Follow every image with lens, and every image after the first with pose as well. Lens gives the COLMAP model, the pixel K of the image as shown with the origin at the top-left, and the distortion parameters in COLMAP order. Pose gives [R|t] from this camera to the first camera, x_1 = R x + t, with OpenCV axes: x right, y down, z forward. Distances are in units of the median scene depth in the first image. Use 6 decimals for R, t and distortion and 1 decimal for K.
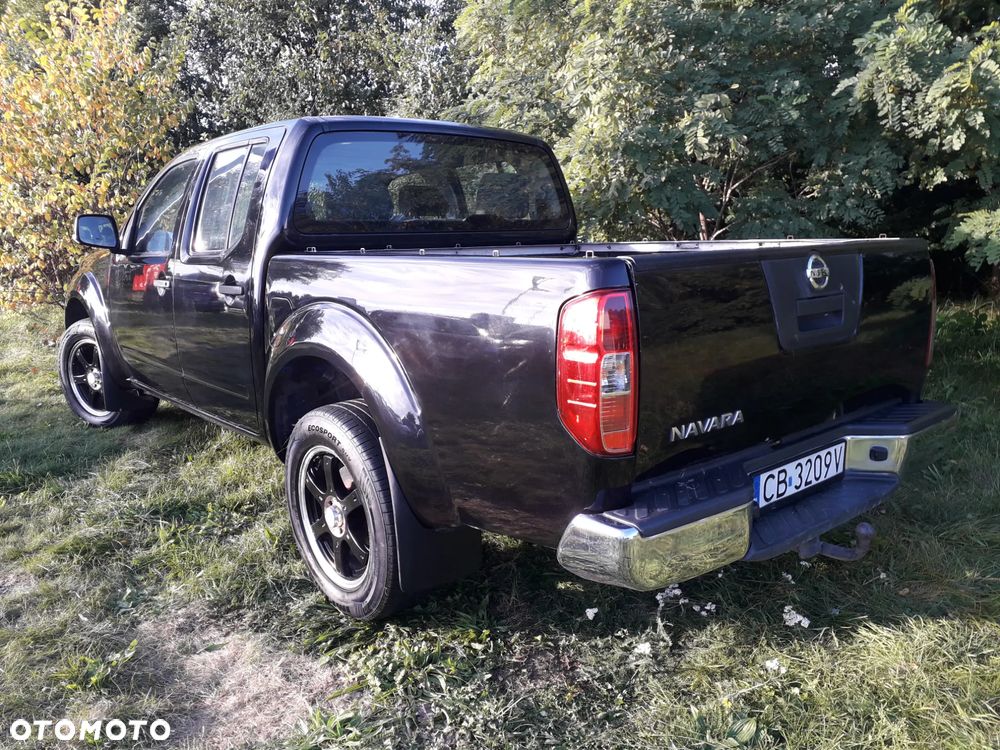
lens RADIAL K [[798.1, 0, 501.6], [0, 798.1, 368.1], [0, 0, 1]] dist [0.060545, -0.054340]
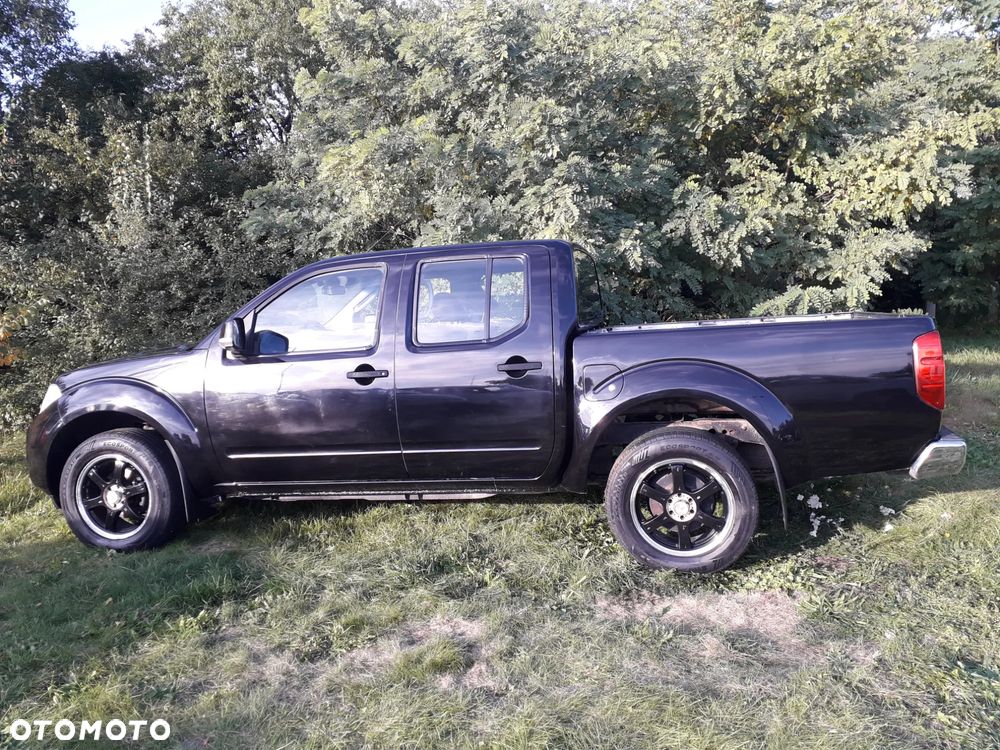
lens RADIAL K [[798.1, 0, 499.9], [0, 798.1, 370.6], [0, 0, 1]] dist [0.060545, -0.054340]
pose [[0.786106, -0.064000, 0.614770, -1.332368], [0.143189, 0.986424, -0.080405, 0.009181], [-0.601278, 0.151235, 0.784597, 0.015831]]
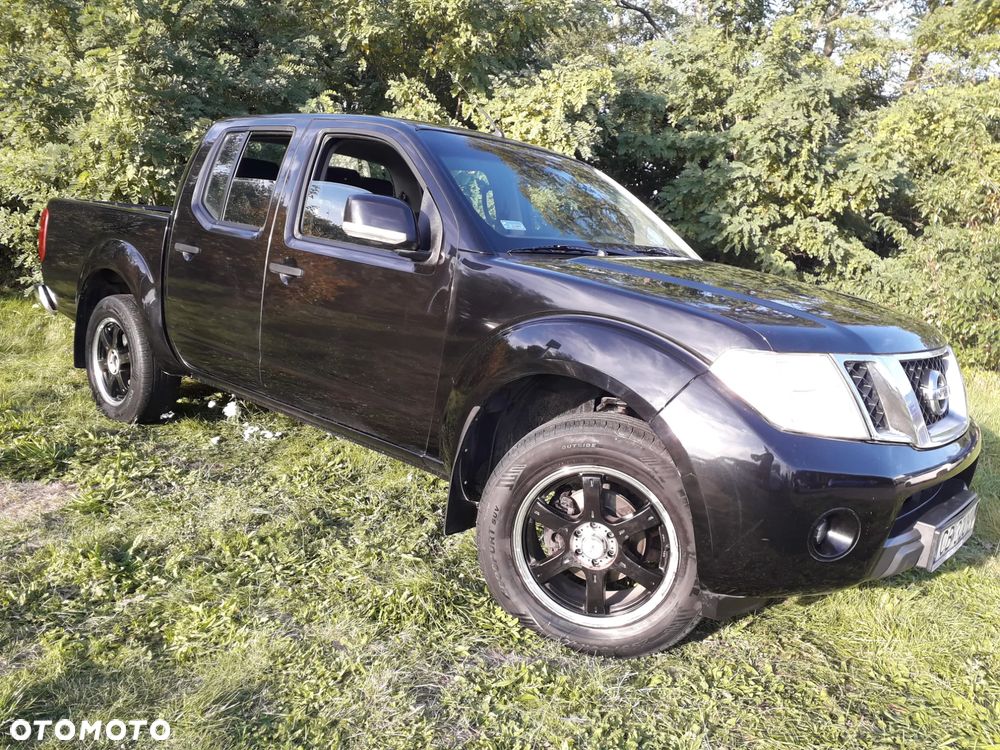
lens RADIAL K [[798.1, 0, 496.4], [0, 798.1, 362.2], [0, 0, 1]] dist [0.060545, -0.054340]
pose [[0.688040, 0.003895, 0.725662, -0.628045], [0.008891, 0.999865, -0.013797, 0.163034], [-0.725618, 0.015944, 0.687913, -0.492308]]
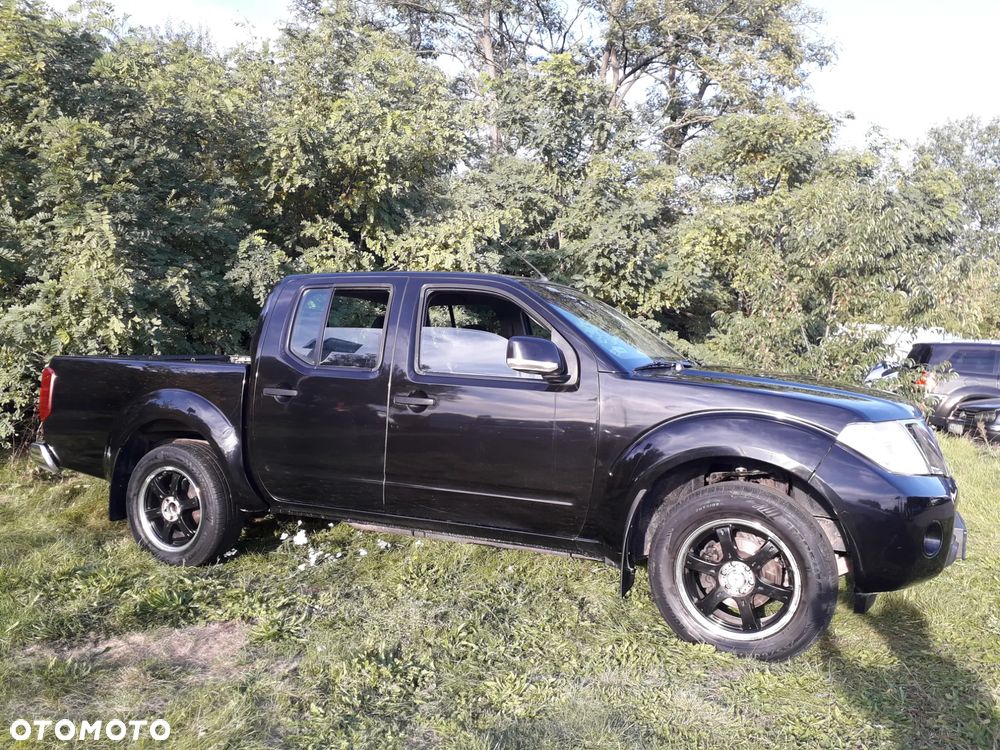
lens RADIAL K [[798.1, 0, 508.0], [0, 798.1, 381.0], [0, 0, 1]] dist [0.060545, -0.054340]
pose [[0.447759, 0.027117, 0.893743, -1.175731], [0.137973, 0.985473, -0.099024, 0.132990], [-0.883445, 0.167651, 0.437513, -0.206791]]
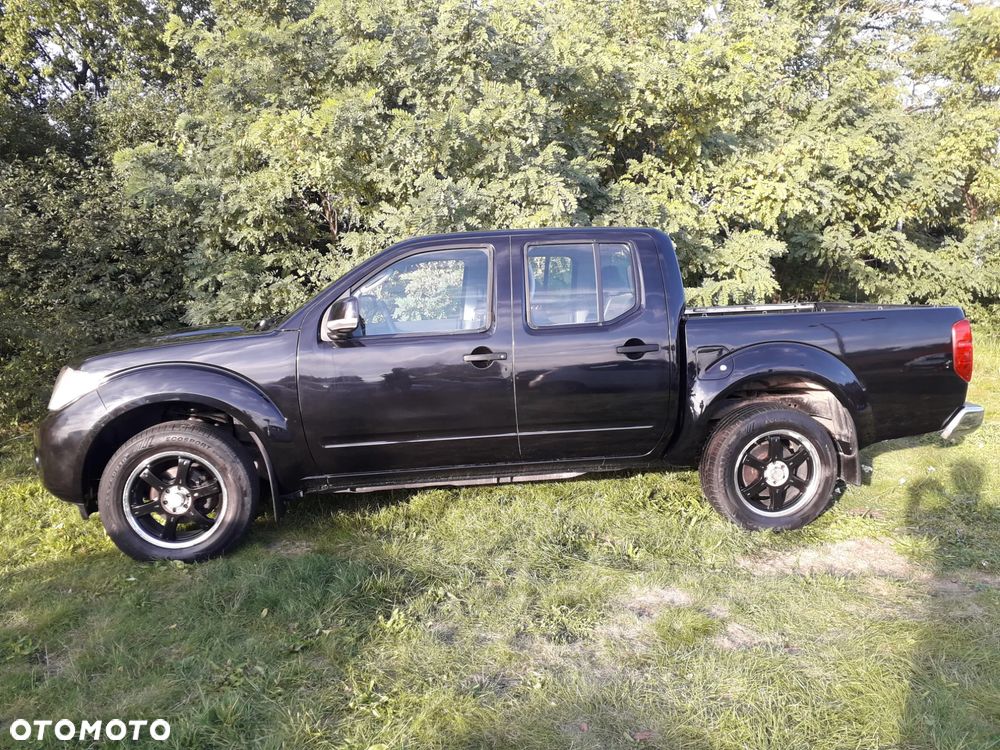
lens RADIAL K [[798.1, 0, 498.3], [0, 798.1, 373.6], [0, 0, 1]] dist [0.060545, -0.054340]
pose [[0.520580, -0.085580, 0.849513, -1.865741], [0.167073, 0.985940, -0.003058, -0.105948], [-0.837307, 0.143522, 0.527559, 0.571605]]
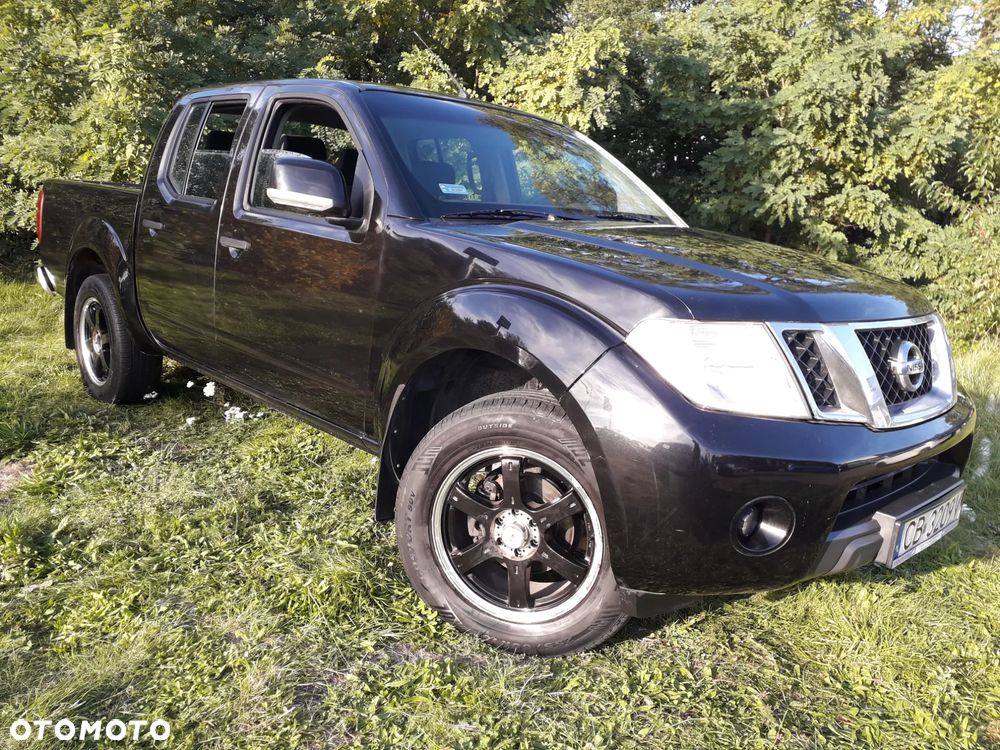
lens RADIAL K [[798.1, 0, 498.6], [0, 798.1, 362.4], [0, 0, 1]] dist [0.060545, -0.054340]
pose [[0.742045, -0.016272, 0.670153, -0.463996], [0.014513, 0.999861, 0.008208, 0.172808], [-0.670193, 0.003636, 0.742178, -0.550743]]
